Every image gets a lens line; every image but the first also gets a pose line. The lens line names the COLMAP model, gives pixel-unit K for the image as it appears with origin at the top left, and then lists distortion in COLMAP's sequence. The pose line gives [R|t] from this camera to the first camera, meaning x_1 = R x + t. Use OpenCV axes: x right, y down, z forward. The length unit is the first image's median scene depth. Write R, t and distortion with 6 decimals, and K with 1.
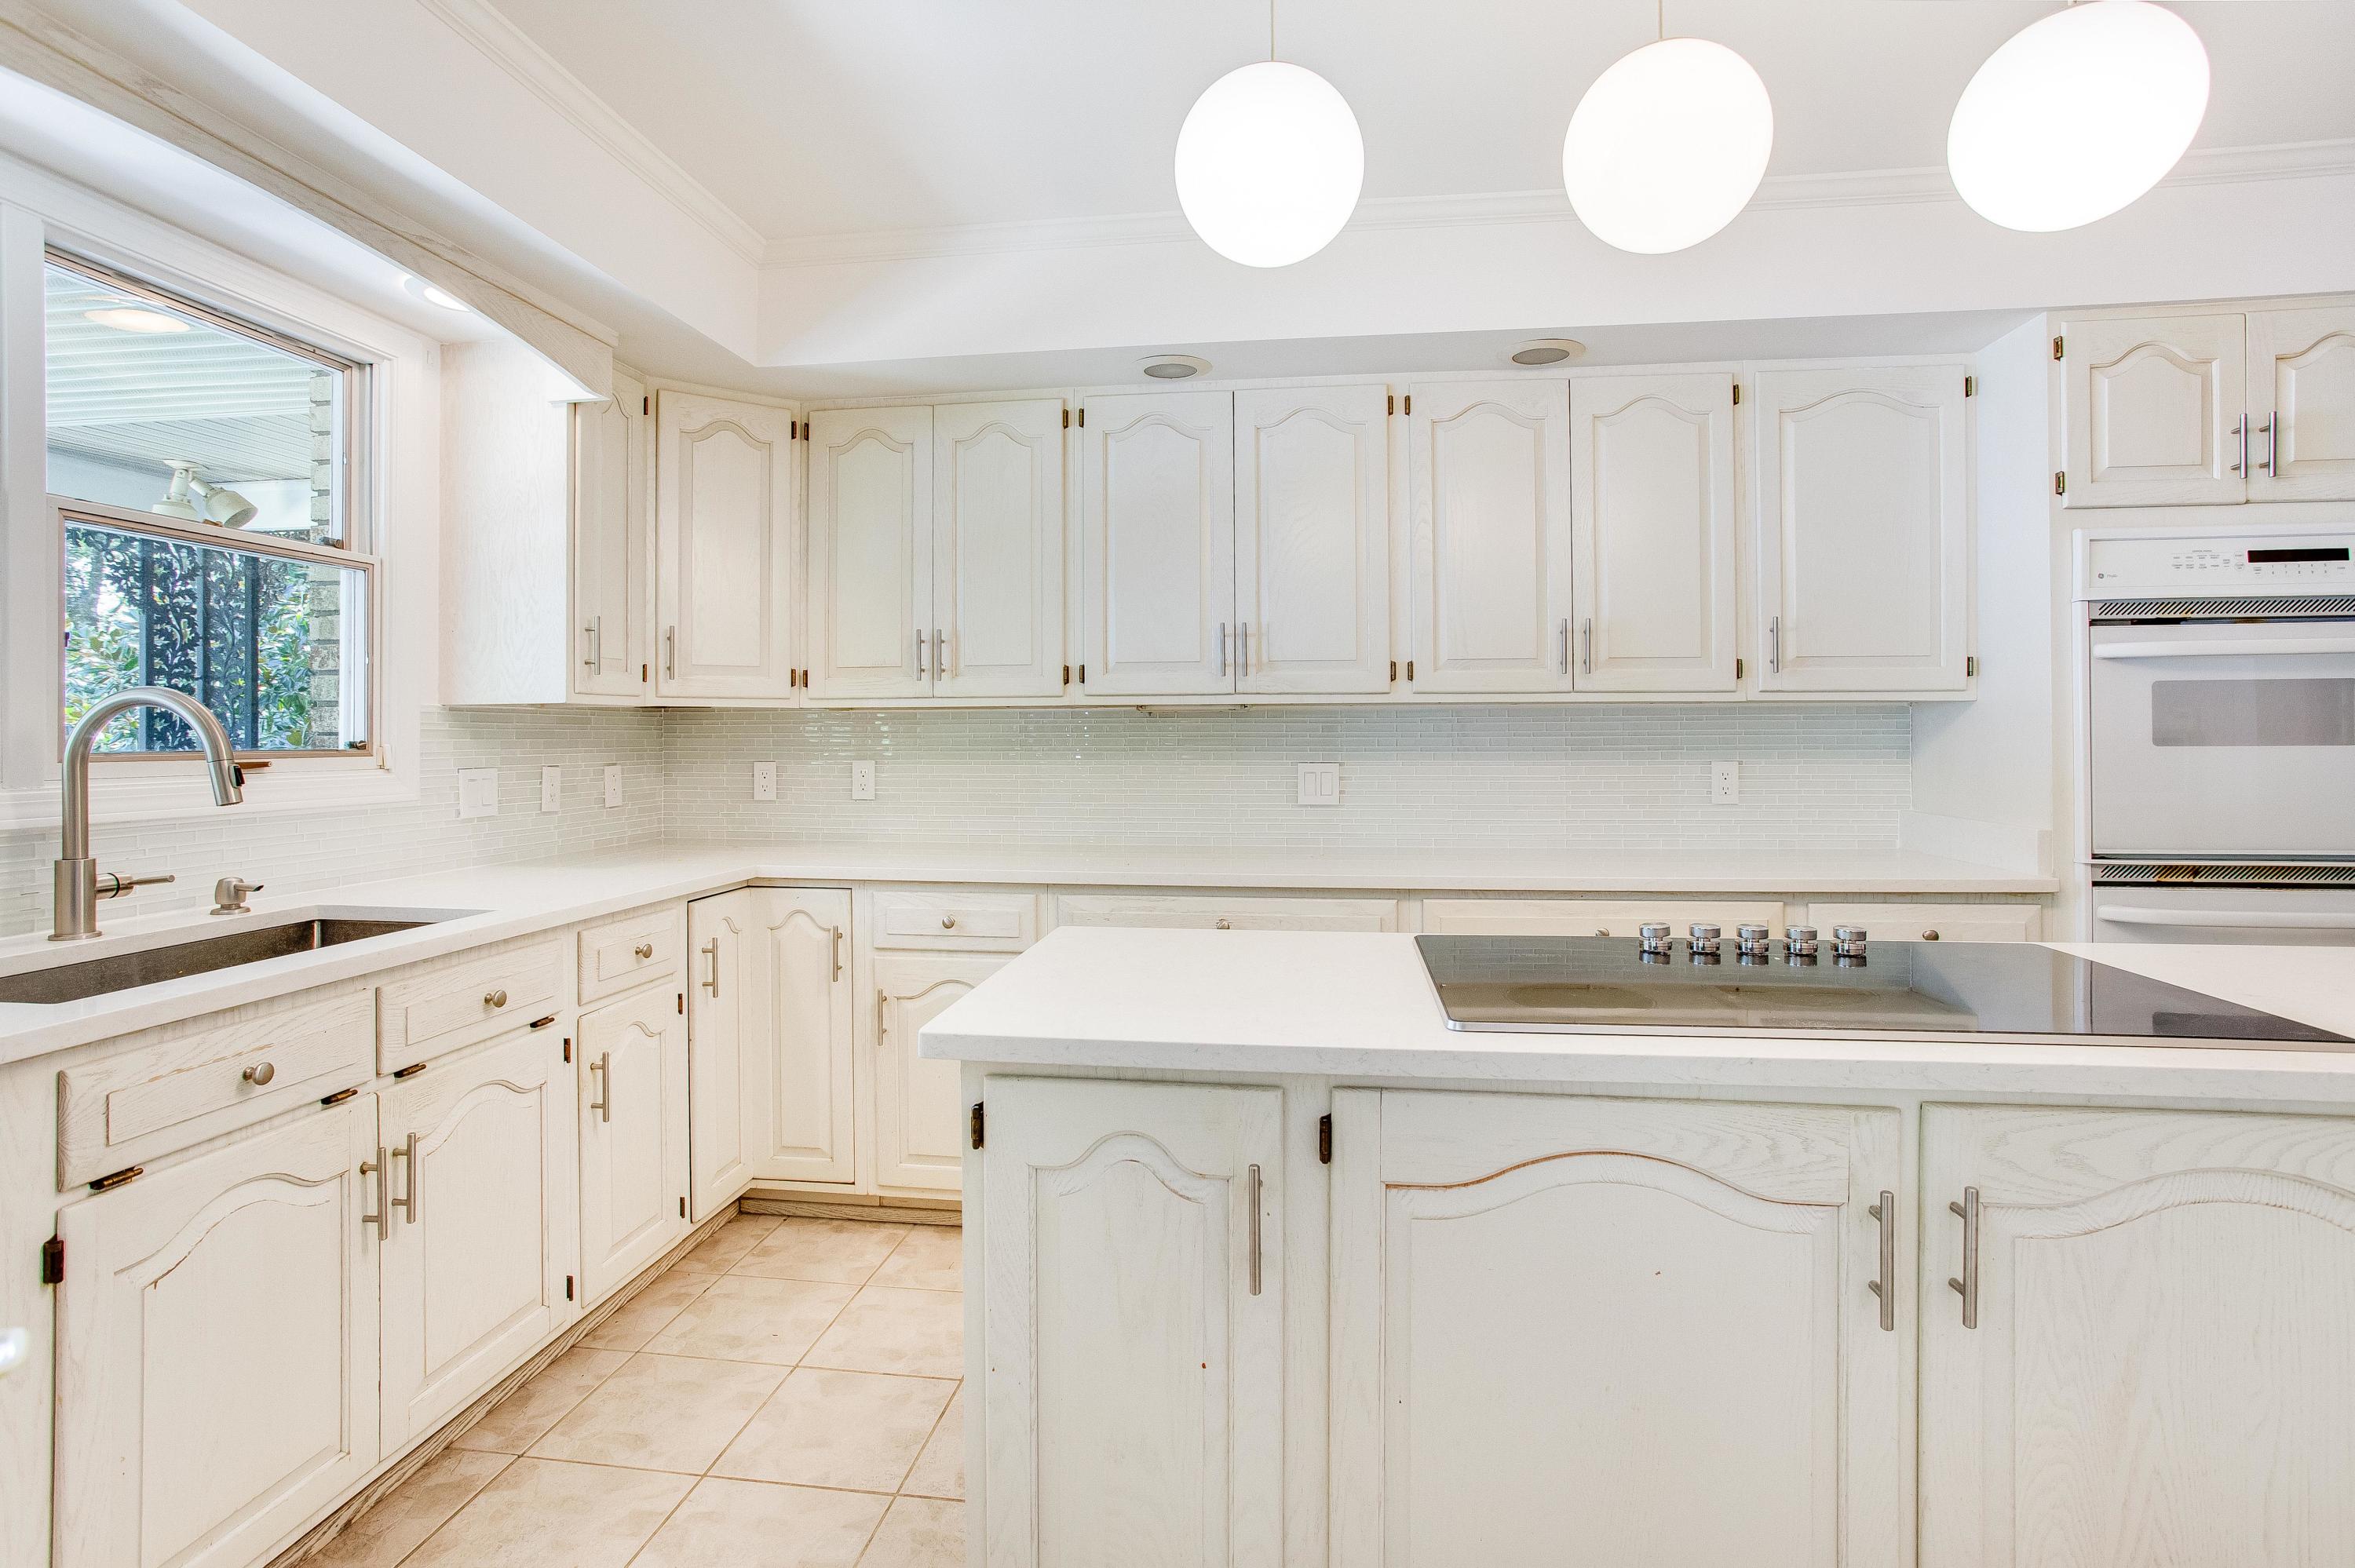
lens RADIAL K [[1127.6, 0, 1182.4], [0, 1127.6, 760.4], [0, 0, 1]] dist [-0.050415, 0.029742]
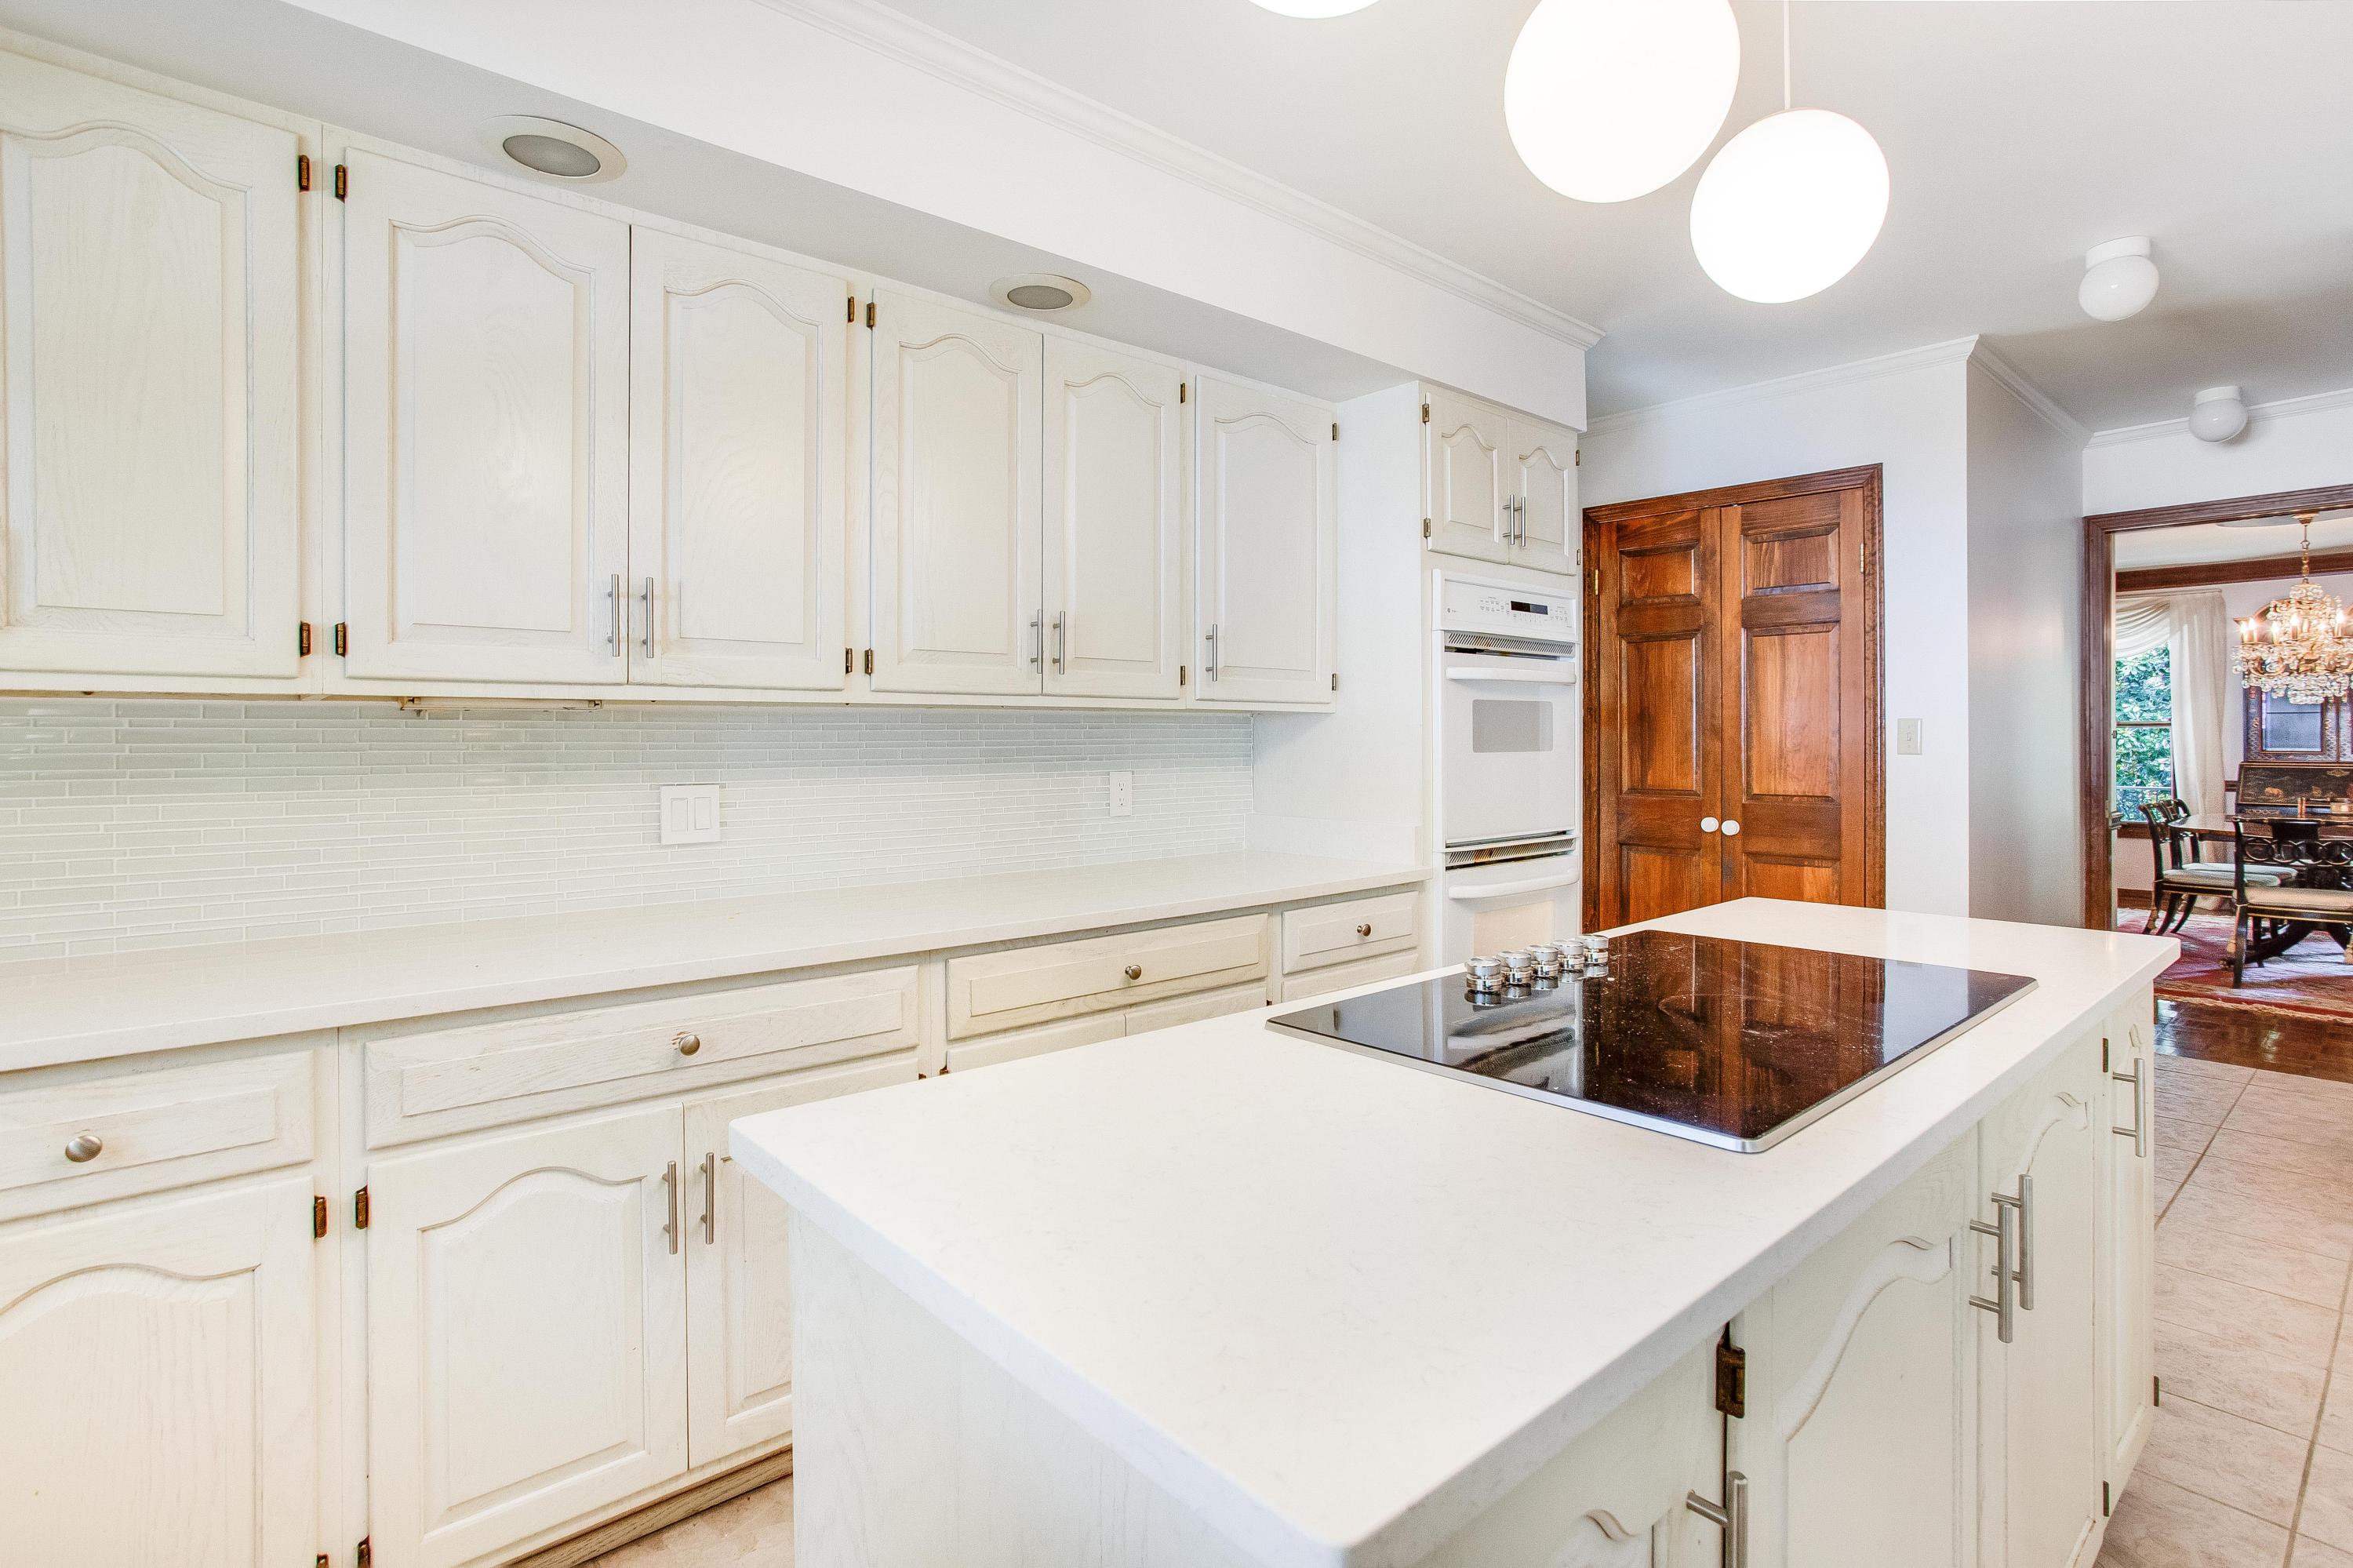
lens RADIAL K [[1126.8, 0, 1181.4], [0, 1126.8, 760.4], [0, 0, 1]] dist [-0.050415, 0.029742]
pose [[0.676501, -0.013471, 0.736319, -0.228729], [0.018978, 0.999820, 0.000856, -0.009237], [-0.736197, 0.013395, 0.676634, 0.341480]]
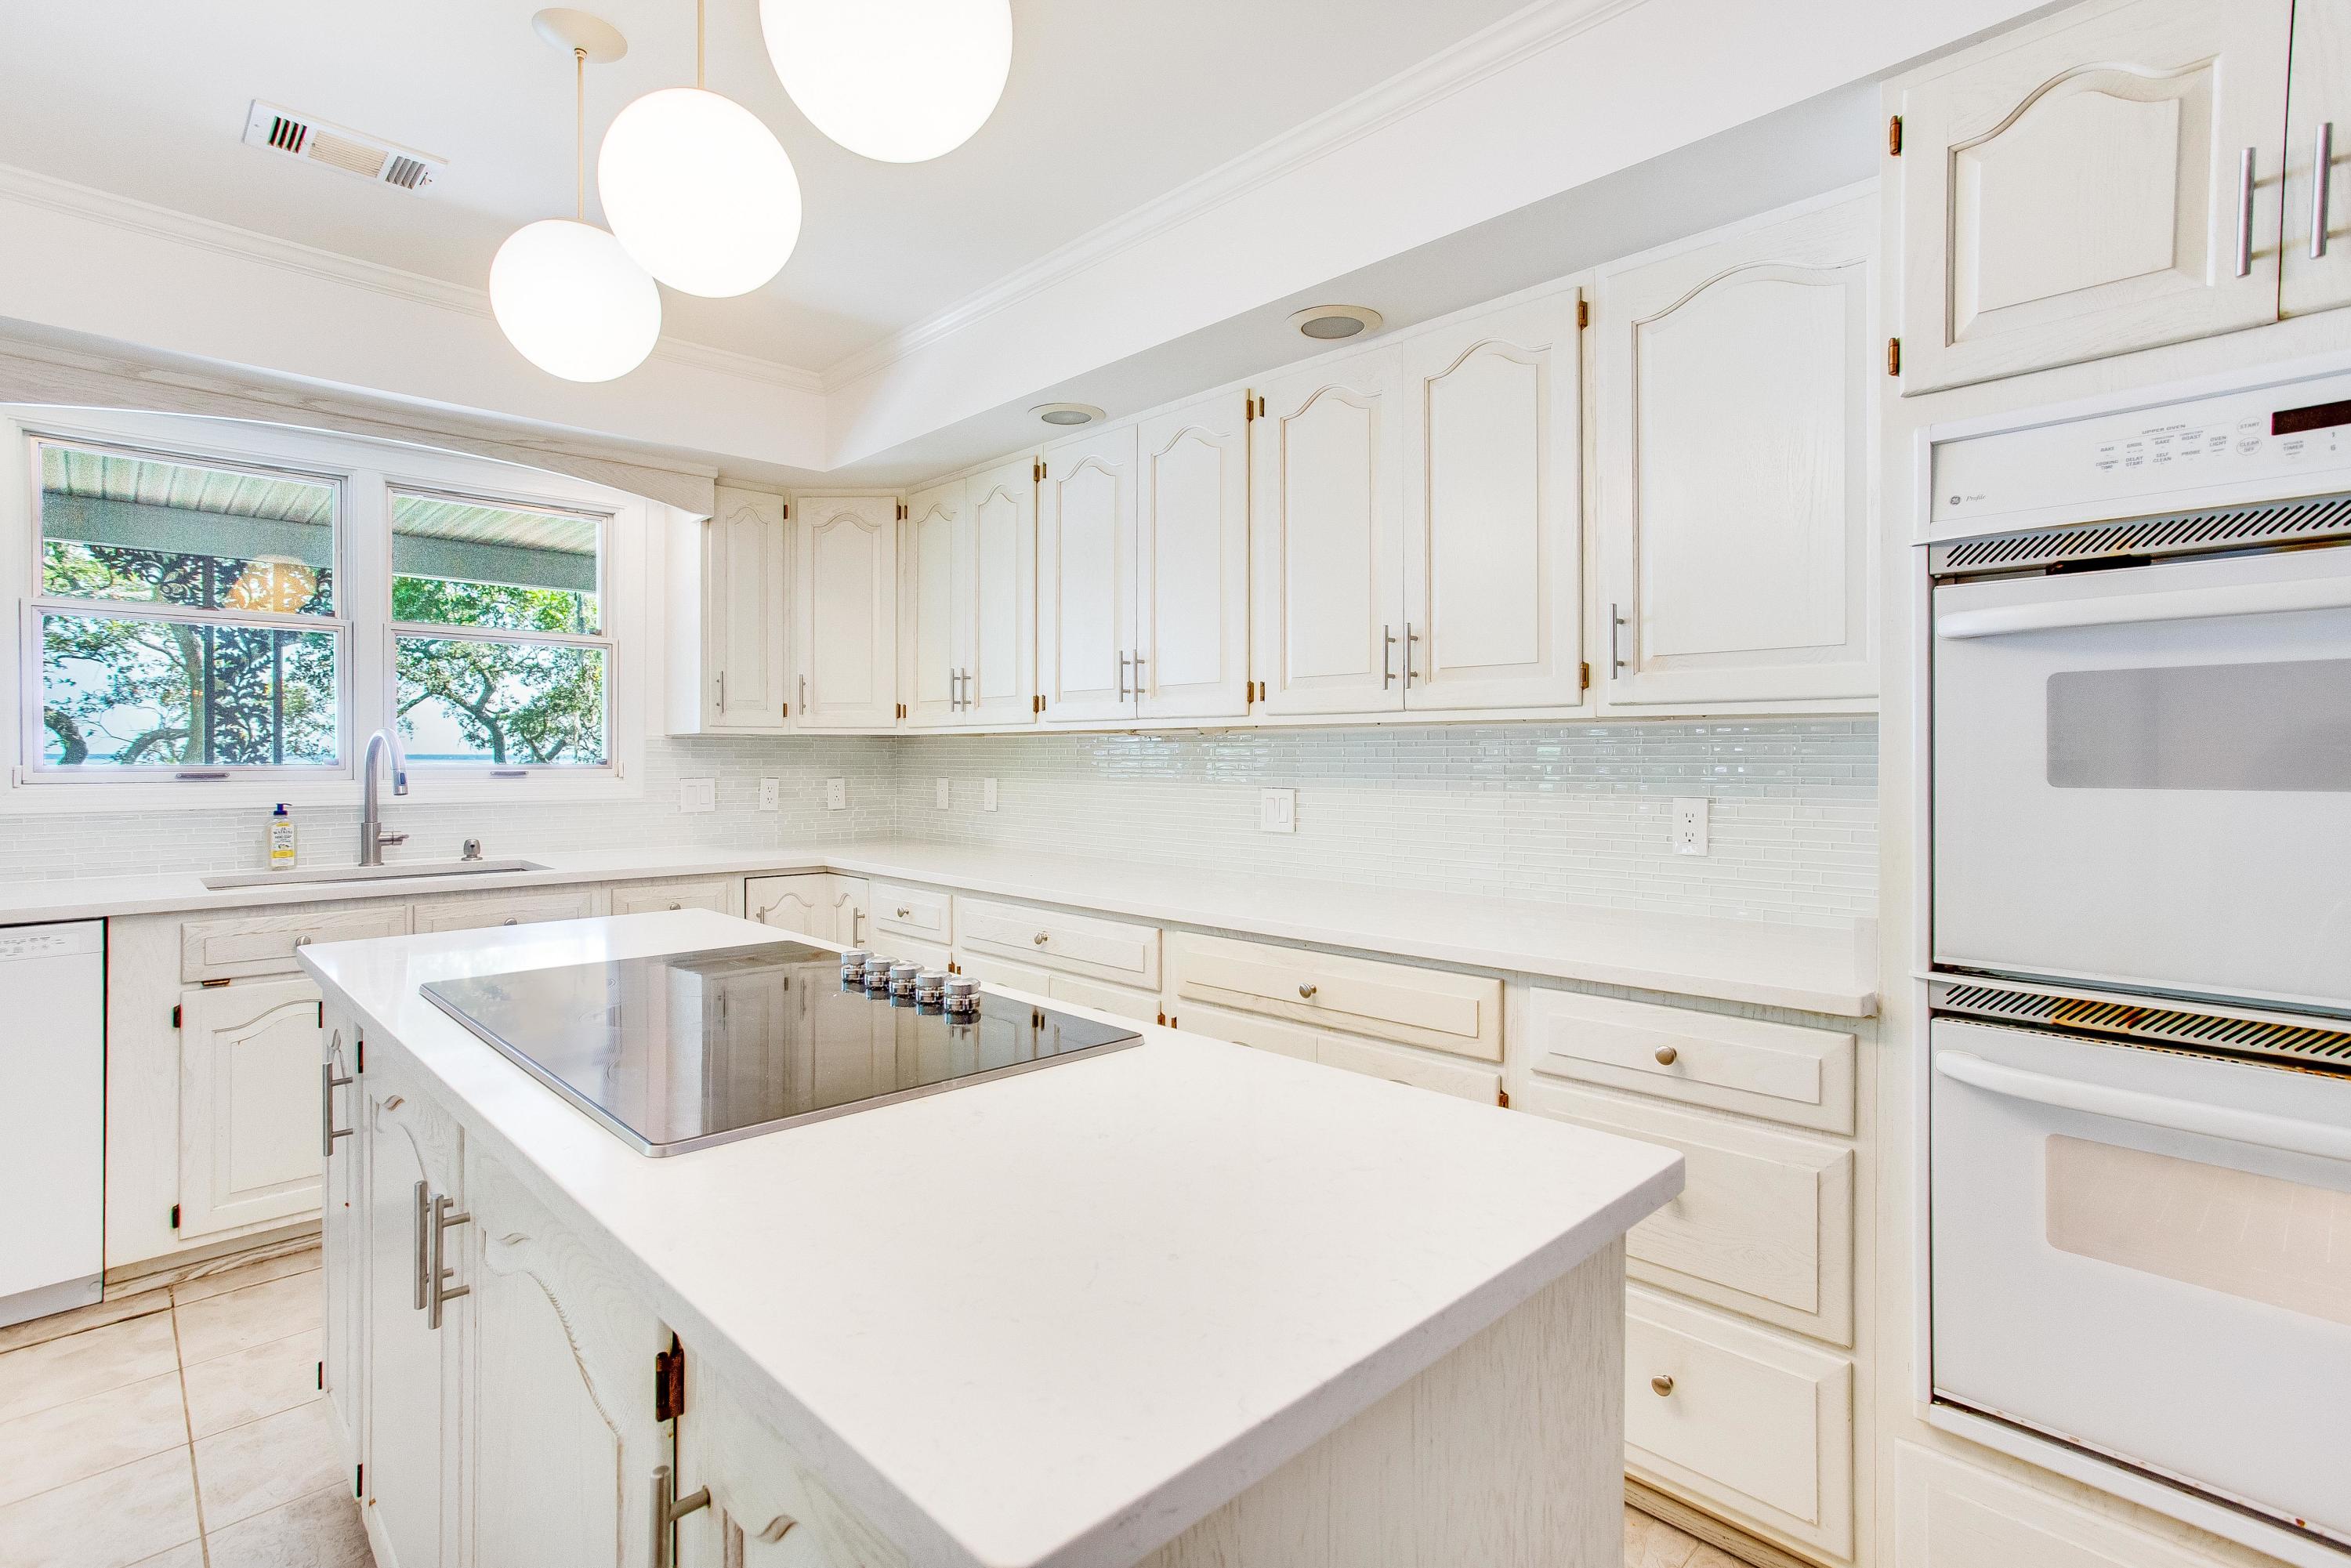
lens RADIAL K [[1141.6, 0, 1175.5], [0, 1141.6, 784.0], [0, 0, 1]] dist [0.020482, 0.001061]
pose [[0.780488, 0.019703, -0.624860, 0.780733], [-0.017252, 0.999801, 0.009976, -0.010983], [0.624933, 0.002994, 0.780673, 0.217238]]
